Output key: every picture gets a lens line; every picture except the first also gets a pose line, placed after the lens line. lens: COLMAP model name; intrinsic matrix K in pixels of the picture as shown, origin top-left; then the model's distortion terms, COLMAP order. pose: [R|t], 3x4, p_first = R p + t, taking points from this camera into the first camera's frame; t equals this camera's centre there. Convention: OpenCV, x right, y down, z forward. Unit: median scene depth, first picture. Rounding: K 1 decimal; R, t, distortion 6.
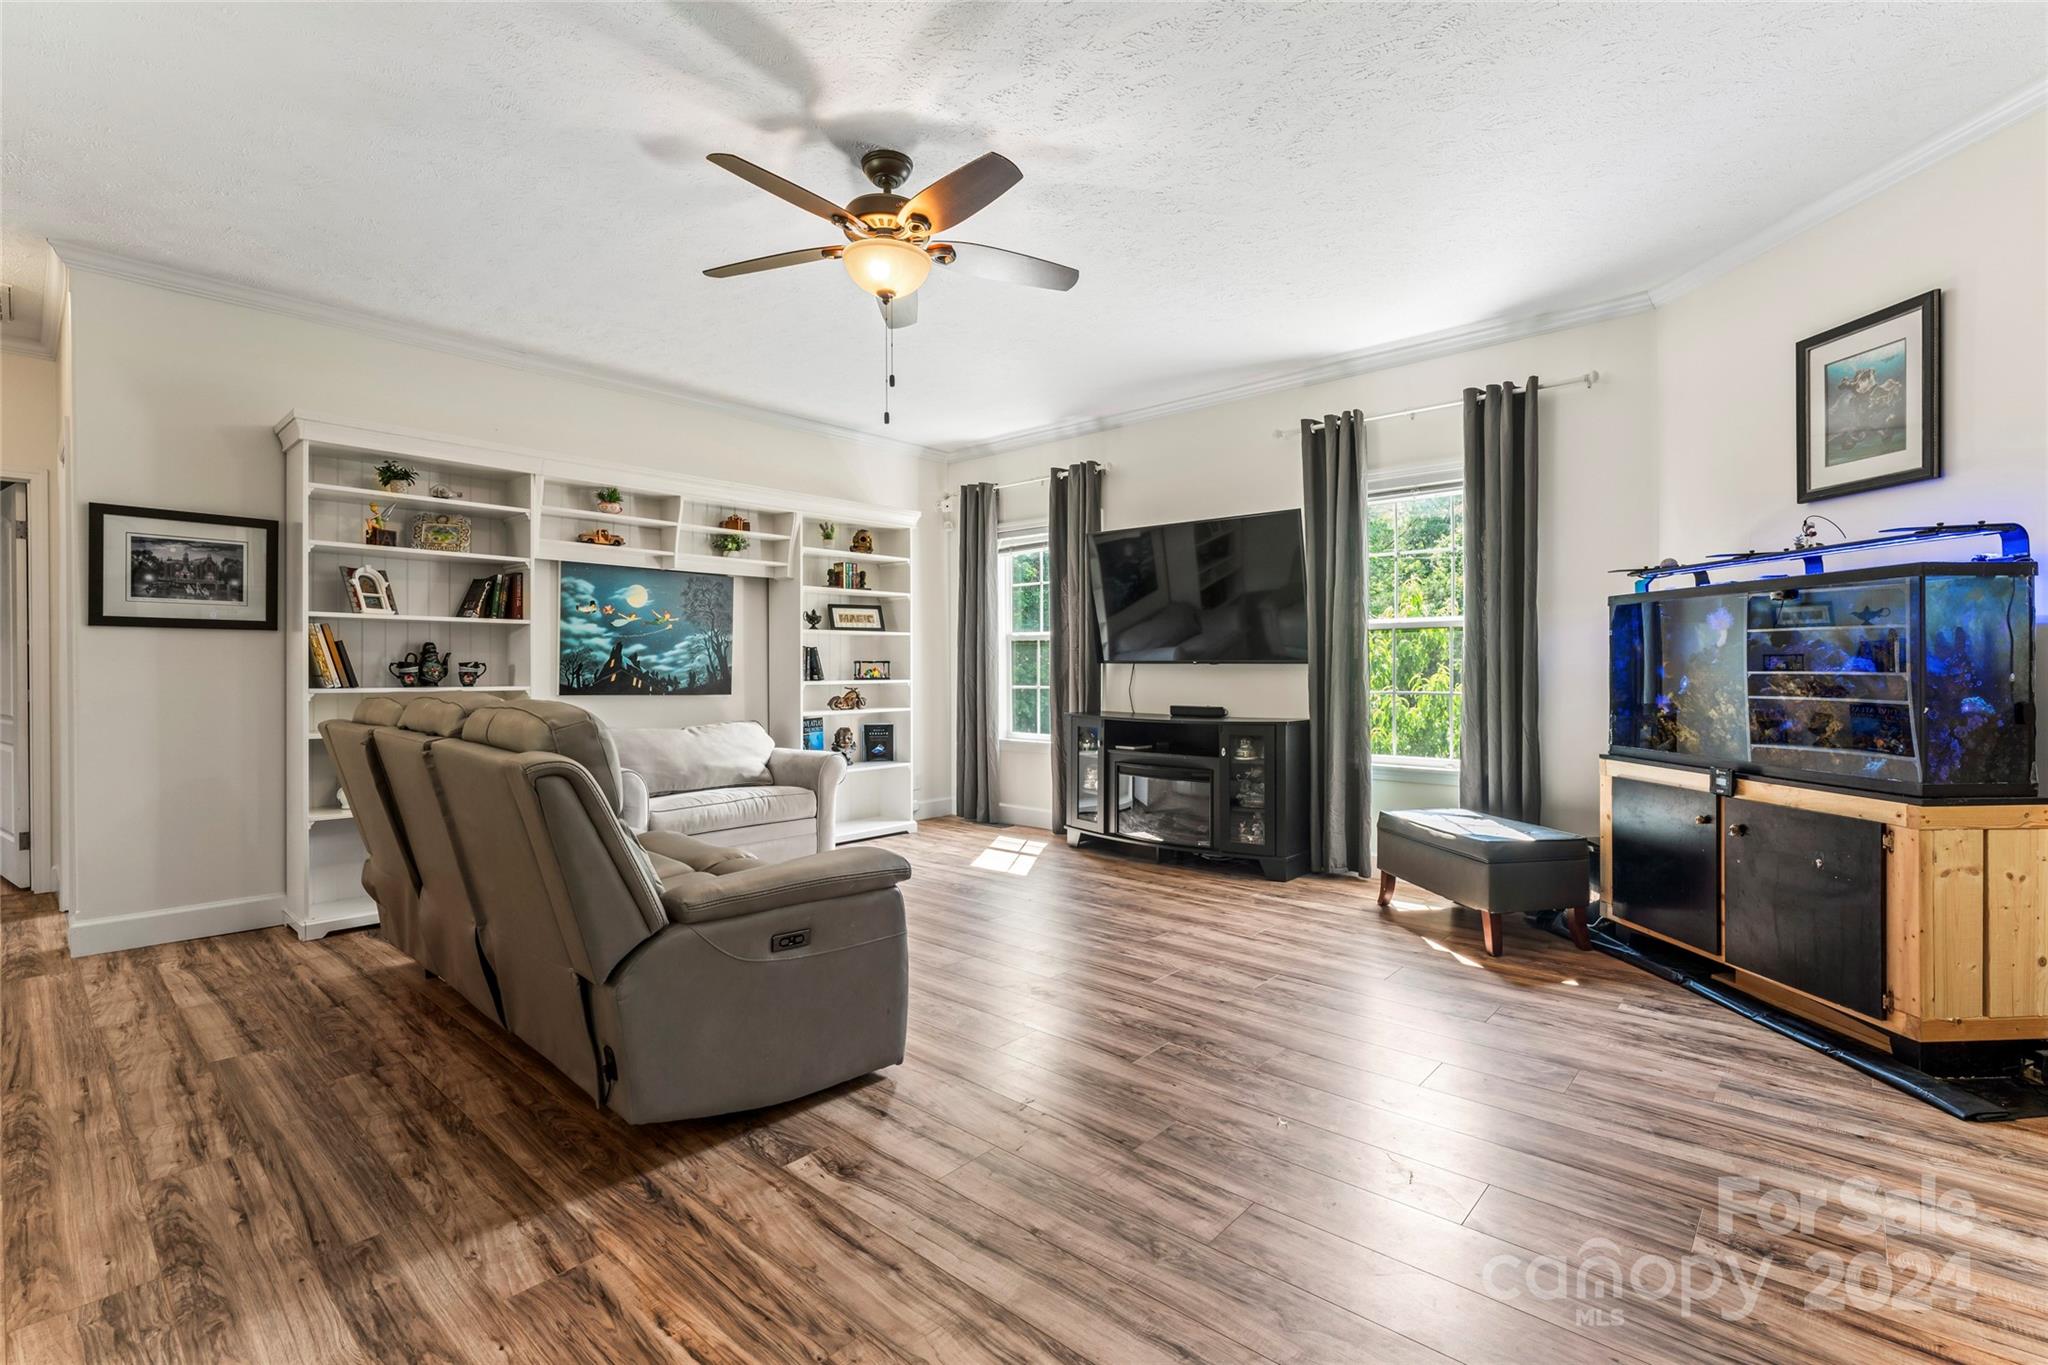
lens RADIAL K [[919.9, 0, 1027.3], [0, 919.9, 671.1], [0, 0, 1]] dist [-0.004260, -0.000475]
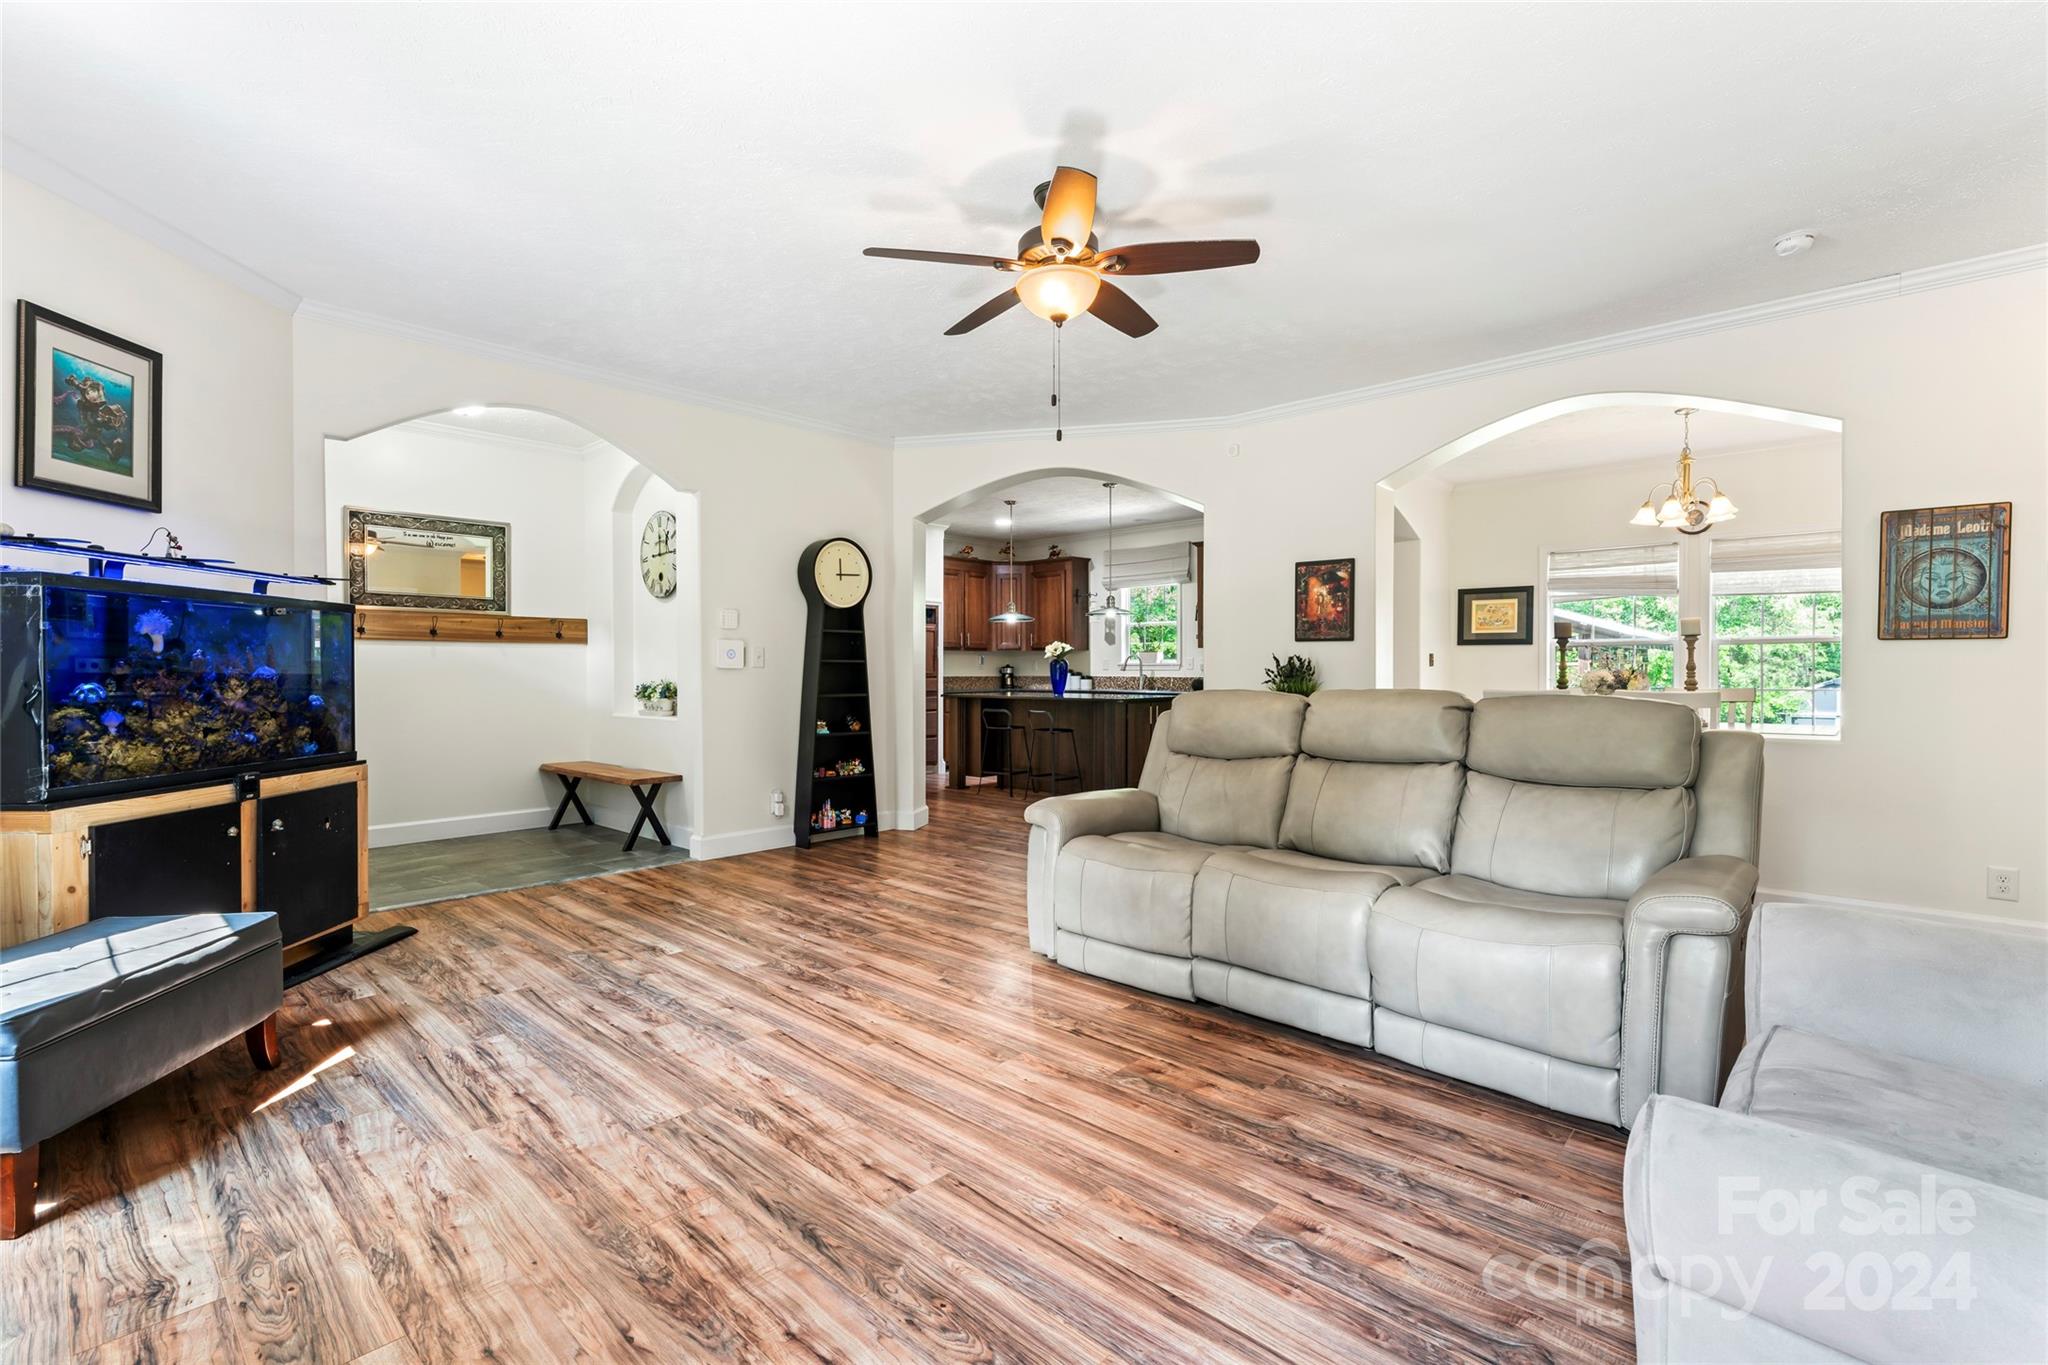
lens RADIAL K [[919.9, 0, 1020.5], [0, 919.9, 681.6], [0, 0, 1]] dist [-0.004260, -0.000475]
pose [[-0.999738, 0.005548, 0.022225, -0.131244], [0.005913, 0.999848, 0.016394, -0.008626], [-0.022130, 0.016521, -0.999619, 2.082145]]
